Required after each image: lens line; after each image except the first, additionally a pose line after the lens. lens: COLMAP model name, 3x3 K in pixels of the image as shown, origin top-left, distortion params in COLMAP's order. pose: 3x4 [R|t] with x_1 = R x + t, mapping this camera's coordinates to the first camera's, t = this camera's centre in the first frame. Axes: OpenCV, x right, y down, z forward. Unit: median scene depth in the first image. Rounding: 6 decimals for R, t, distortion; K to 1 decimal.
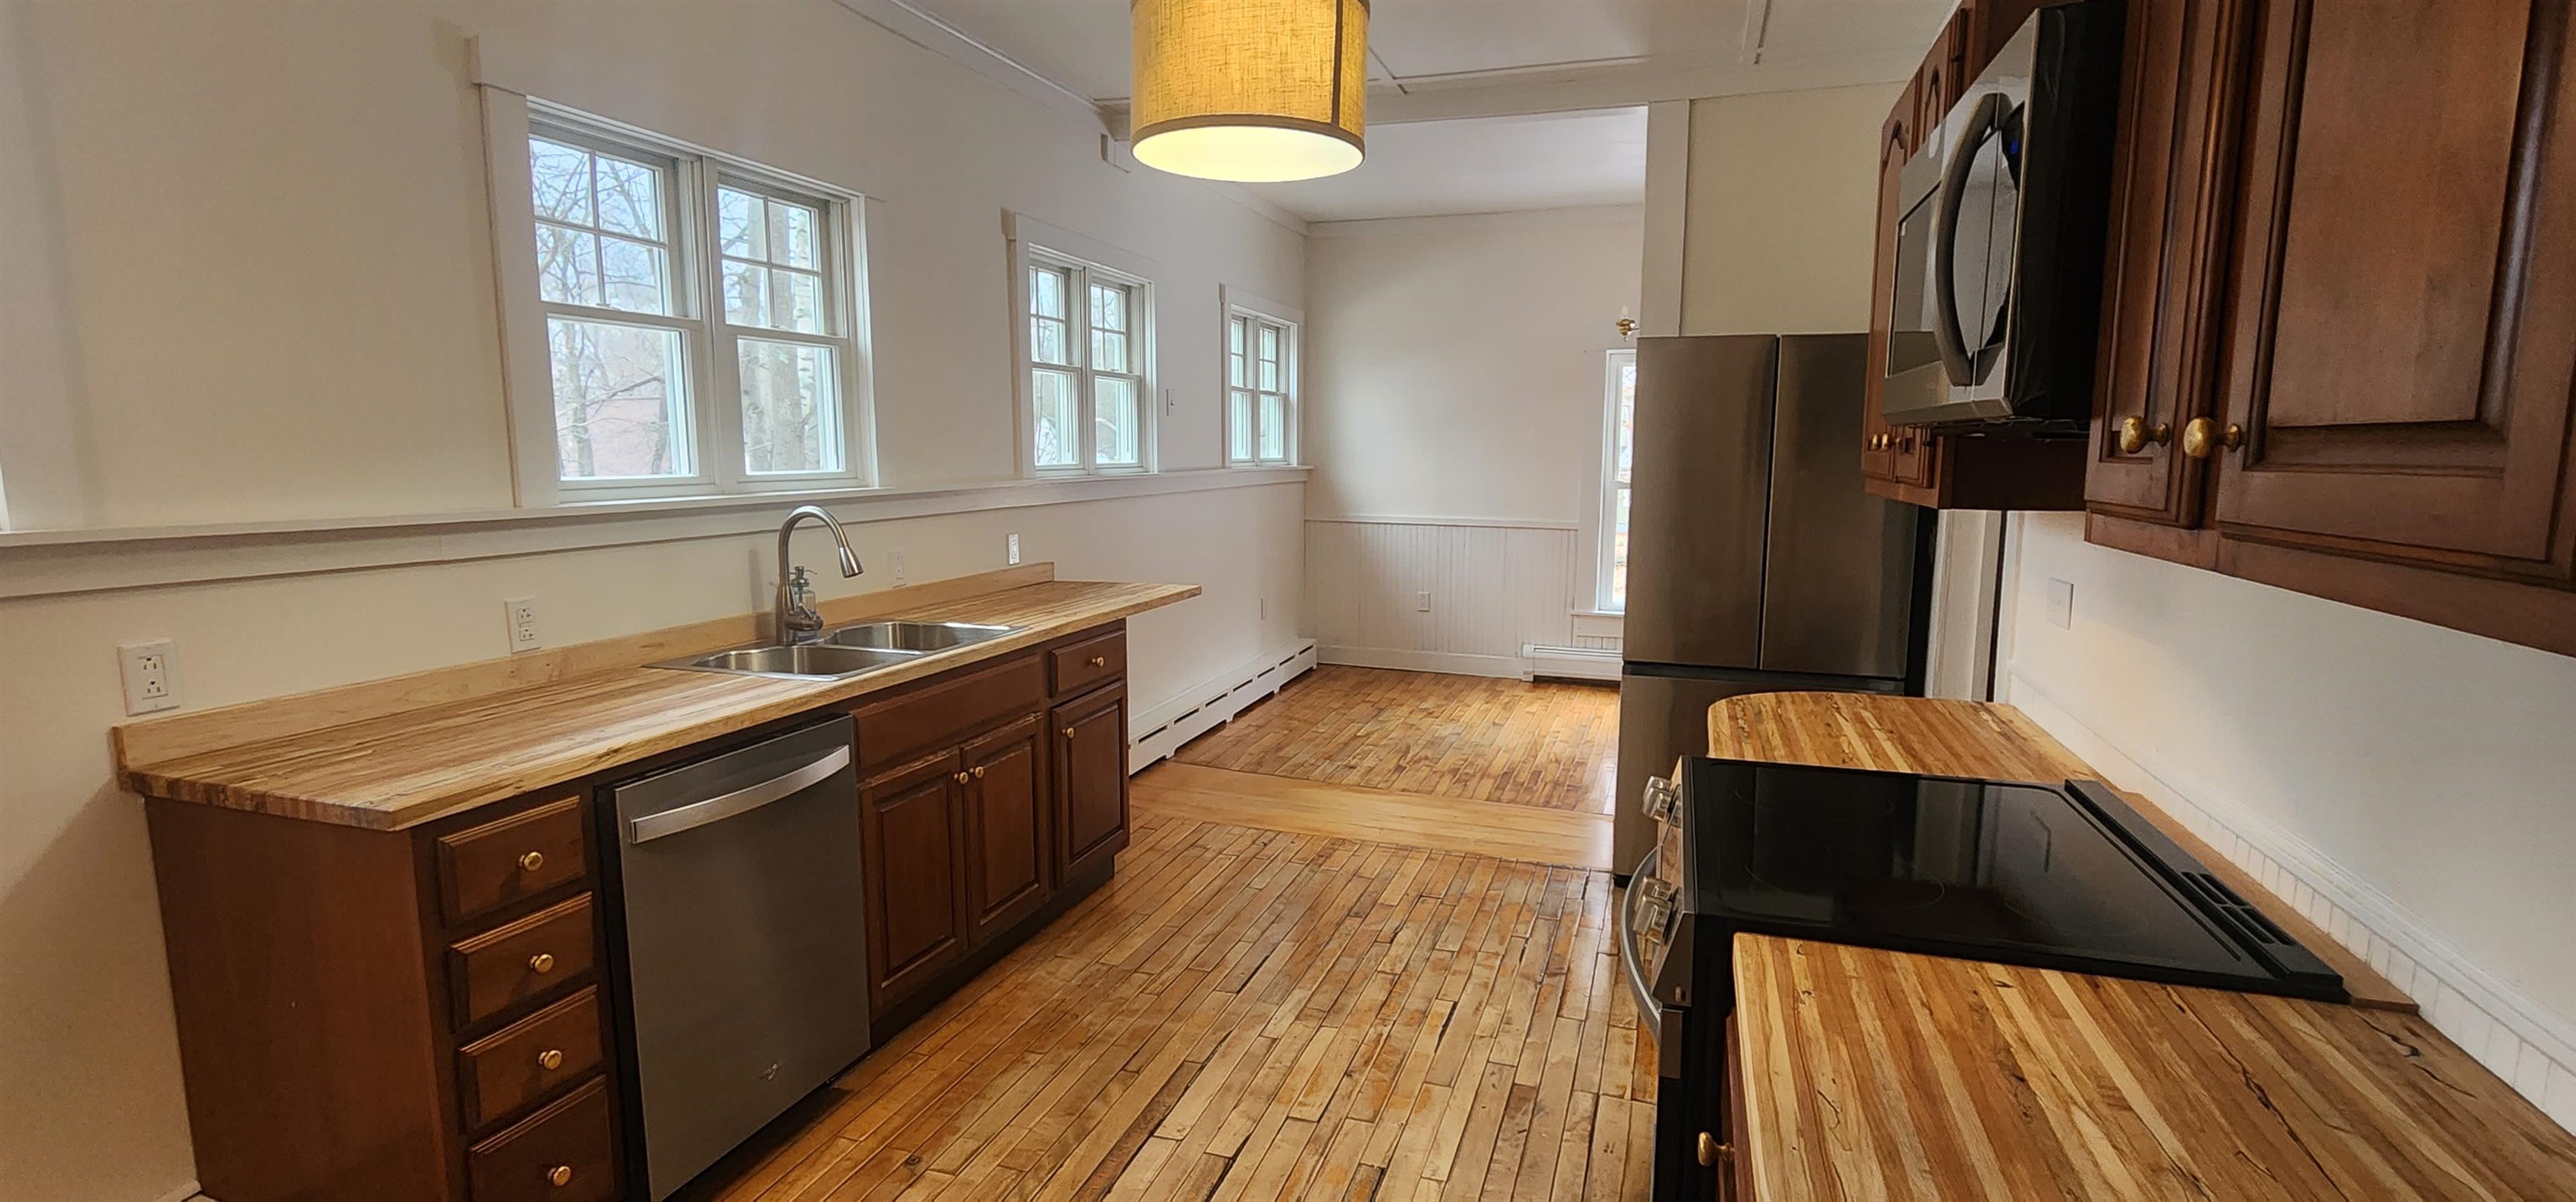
lens RADIAL K [[1178.5, 0, 1277.3], [0, 1178.5, 608.7], [0, 0, 1]] dist [-0.000626, 0.000122]
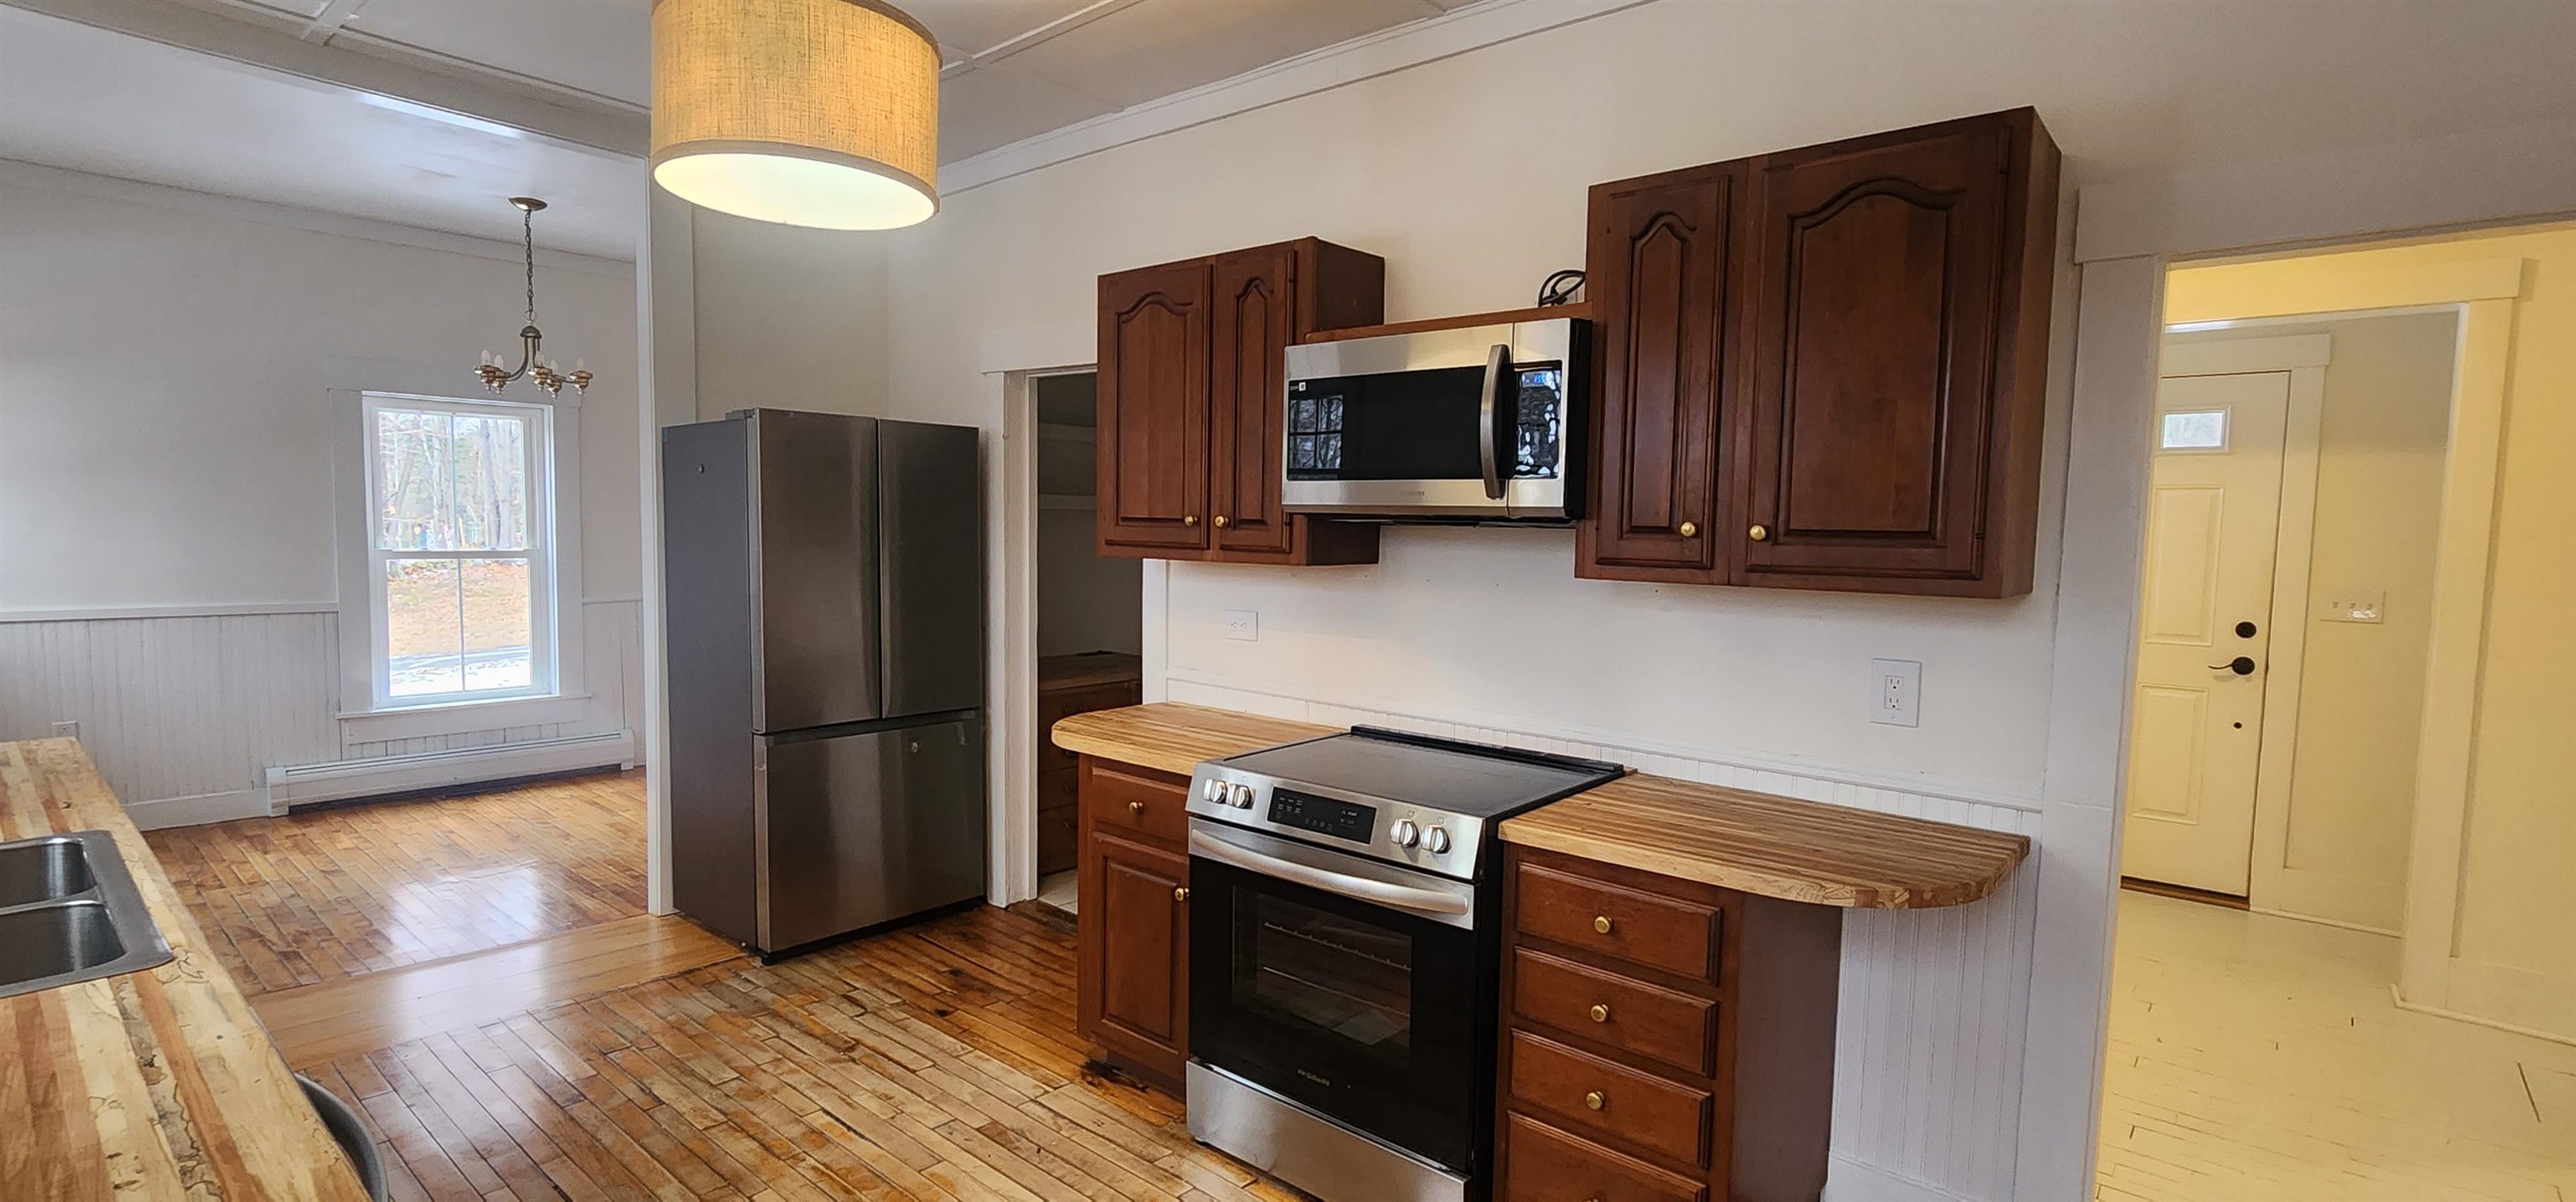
lens RADIAL K [[1178.5, 0, 1262.6], [0, 1178.5, 610.3], [0, 0, 1]] dist [-0.000626, 0.000122]
pose [[0.383763, -0.066557, 0.921030, -1.864181], [0.110852, 0.993507, 0.025607, -0.152667], [-0.916754, 0.092271, 0.388649, 0.945124]]
